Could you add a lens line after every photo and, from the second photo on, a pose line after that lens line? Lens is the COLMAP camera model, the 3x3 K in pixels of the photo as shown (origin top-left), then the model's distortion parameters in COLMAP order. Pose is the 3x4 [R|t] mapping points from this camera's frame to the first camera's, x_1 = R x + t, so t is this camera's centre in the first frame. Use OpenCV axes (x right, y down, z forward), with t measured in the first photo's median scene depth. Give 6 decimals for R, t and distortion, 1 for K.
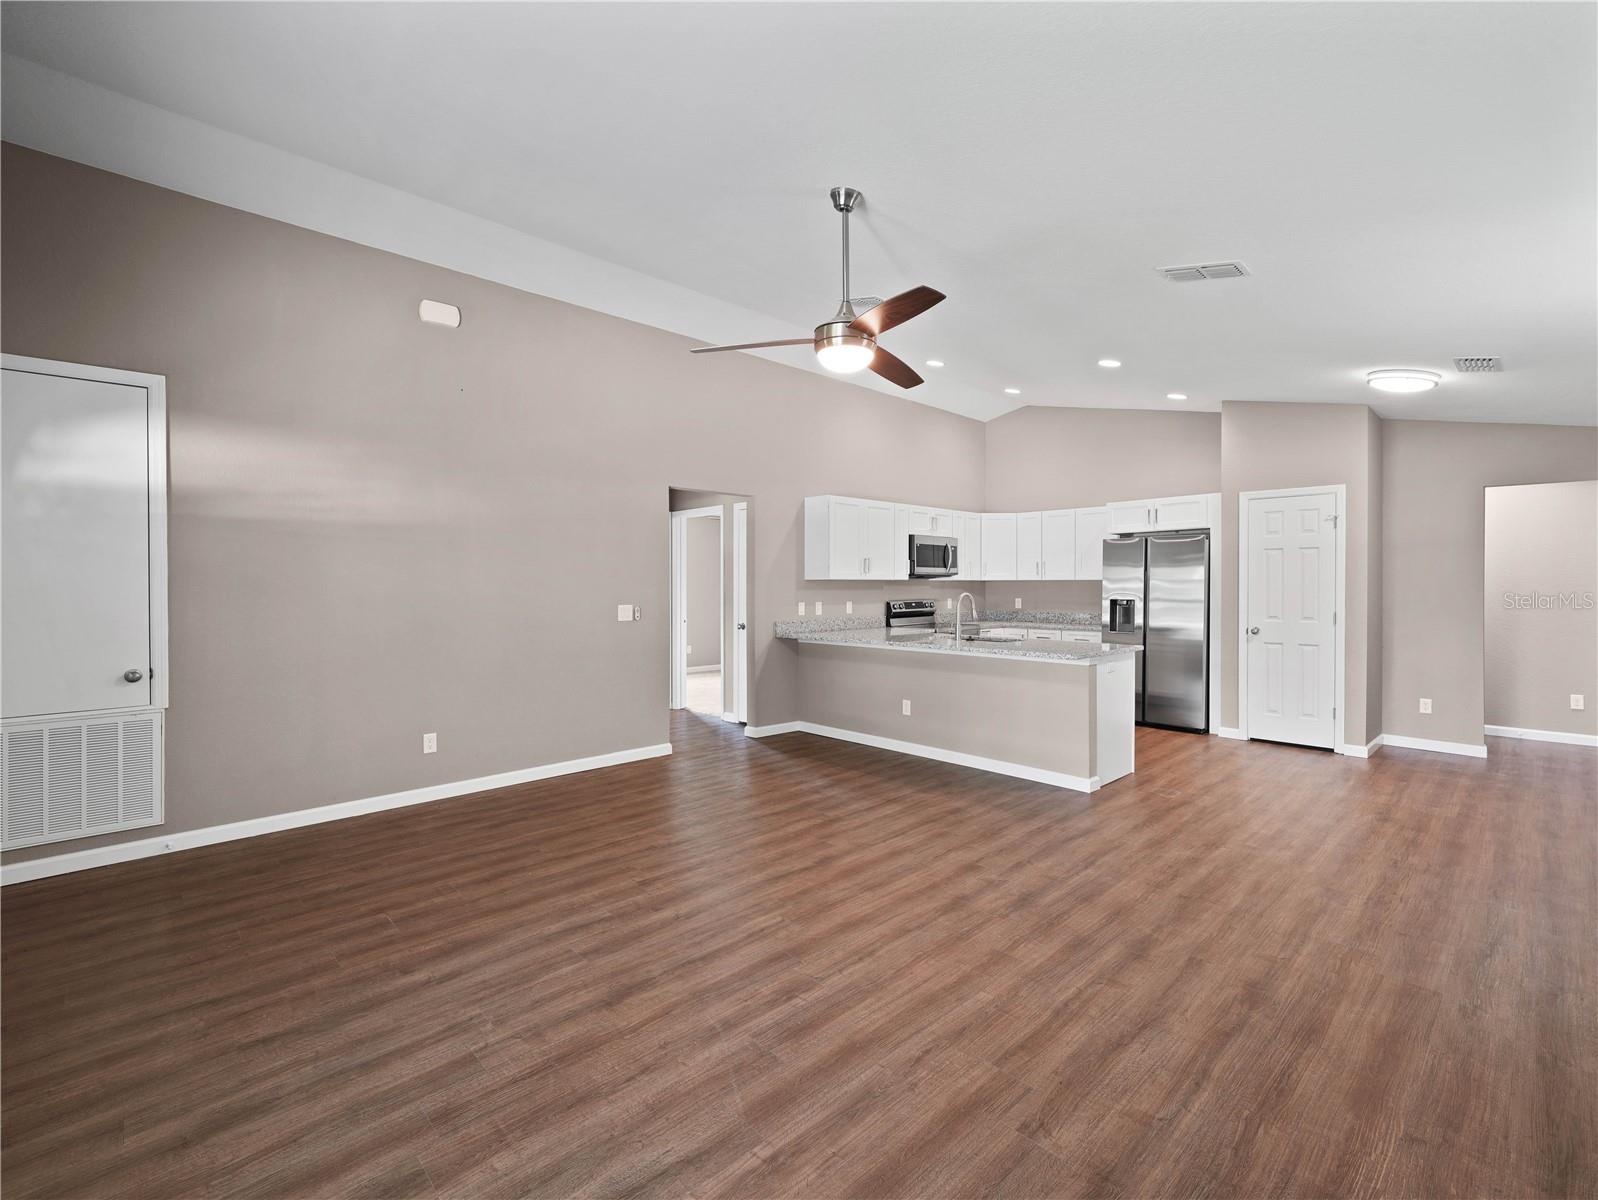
lens RADIAL K [[724.9, 0, 803.3], [0, 724.9, 588.5], [0, 0, 1]] dist [-0.005065, -0.000428]
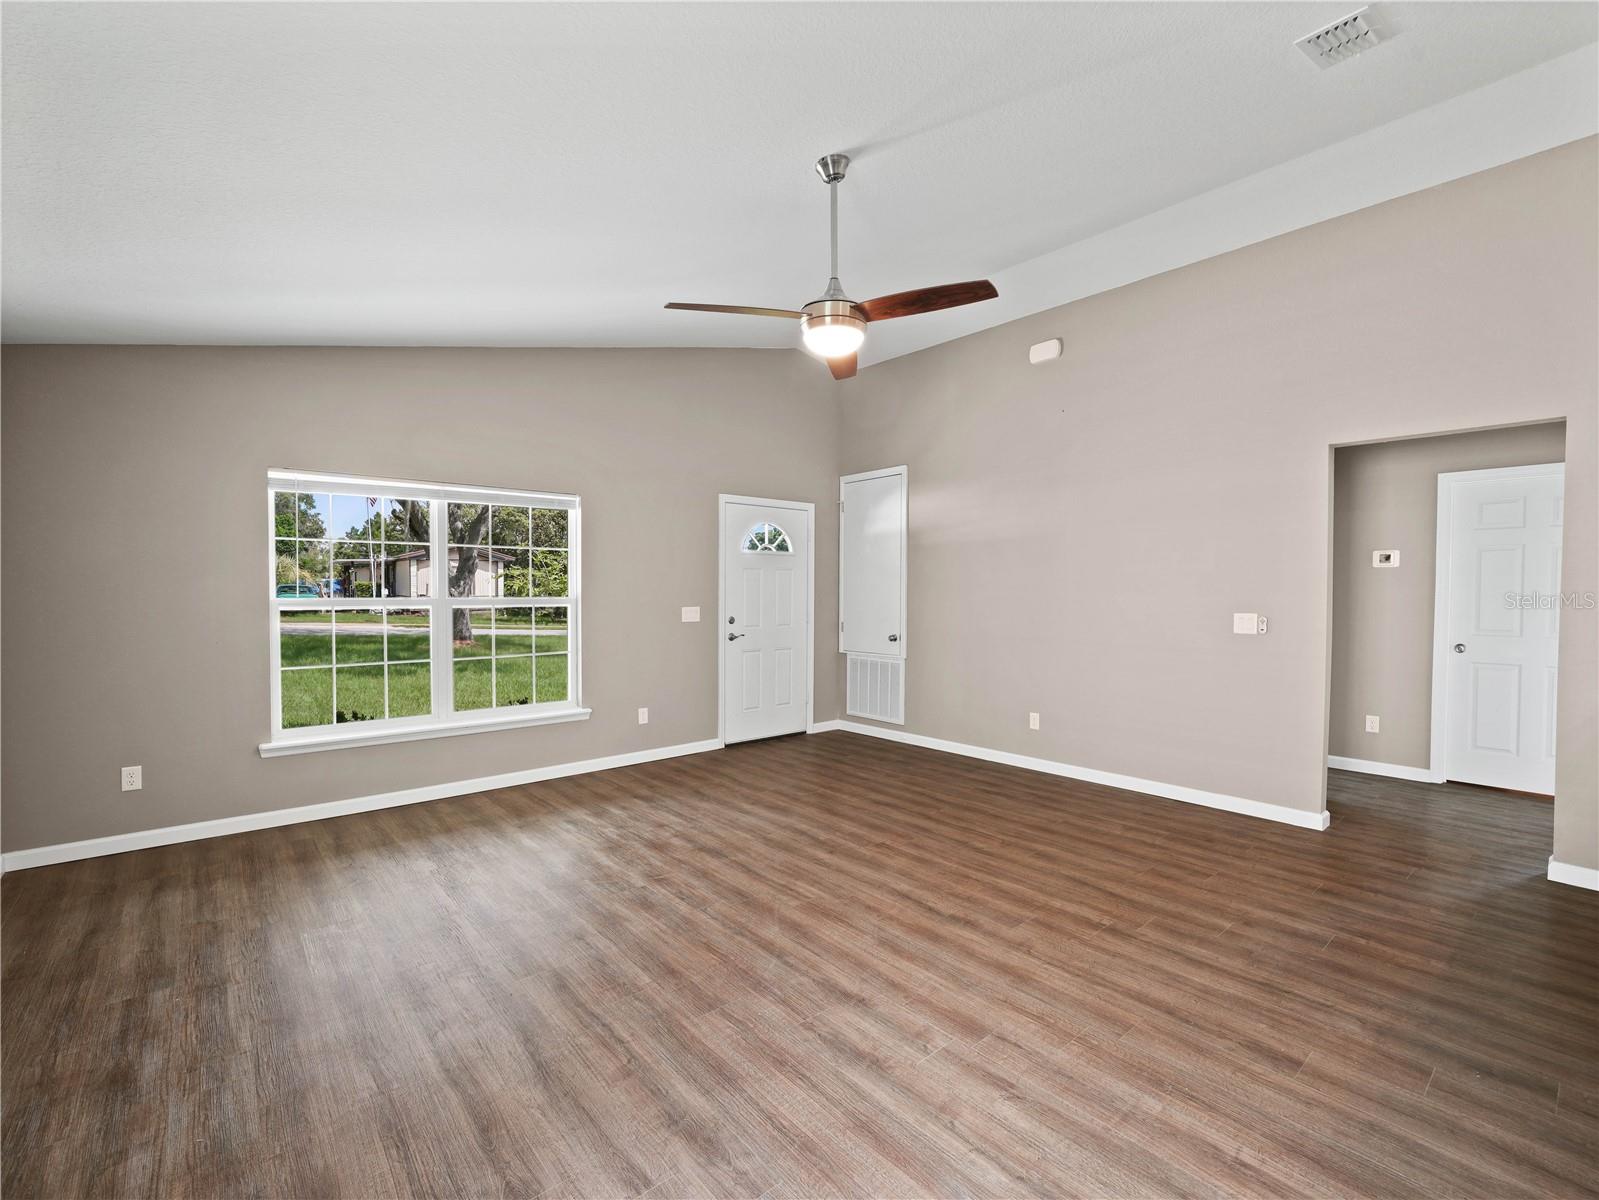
lens RADIAL K [[710.6, 0, 795.0], [0, 710.6, 599.4], [0, 0, 1]] dist [-0.005630, -0.000475]
pose [[-0.062624, 0.014265, -0.997935, 0.878088], [-0.010087, 0.999838, 0.014925, 0.003172], [0.997986, 0.011001, -0.062470, 0.903825]]
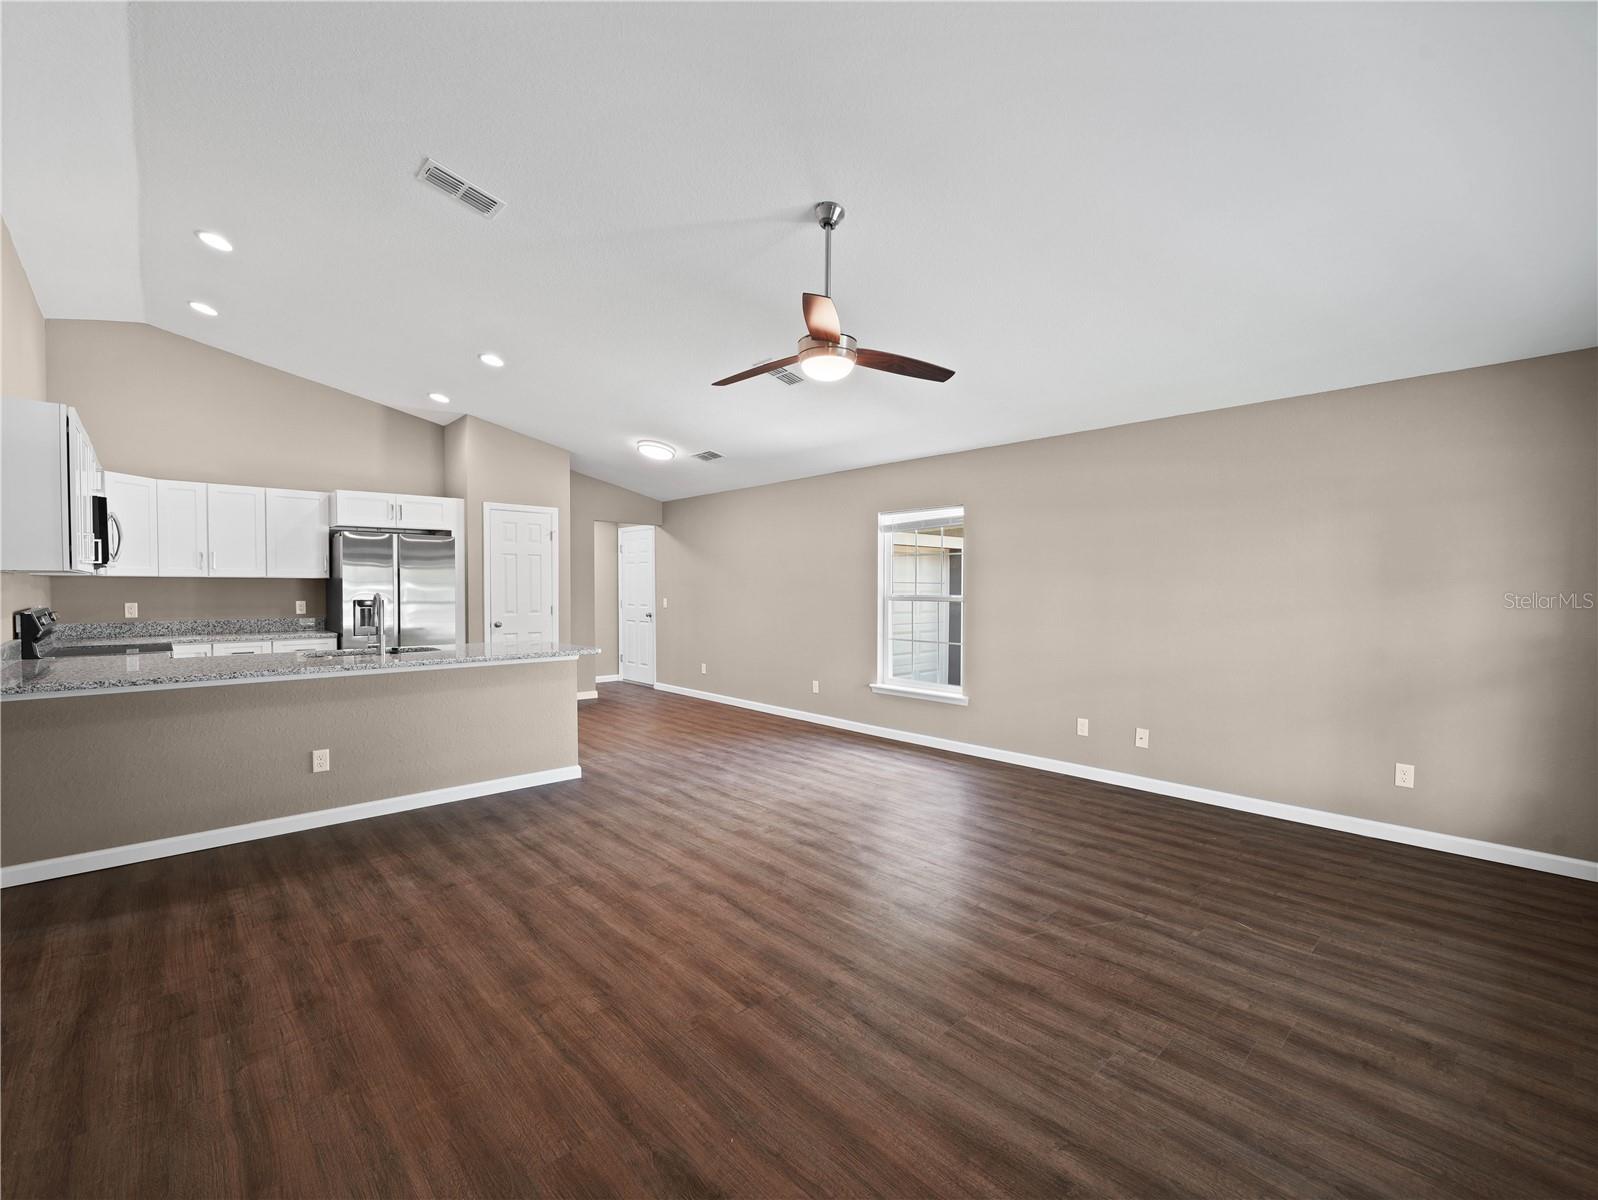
lens RADIAL K [[691.1, 0, 805.0], [0, 691.1, 603.5], [0, 0, 1]] dist [-0.012143, 0.001269]
pose [[0.005064, -0.023050, 0.999721, -0.857016], [0.003244, 0.999729, 0.023033, 0.003099], [-0.999982, 0.003127, 0.005138, 0.917032]]
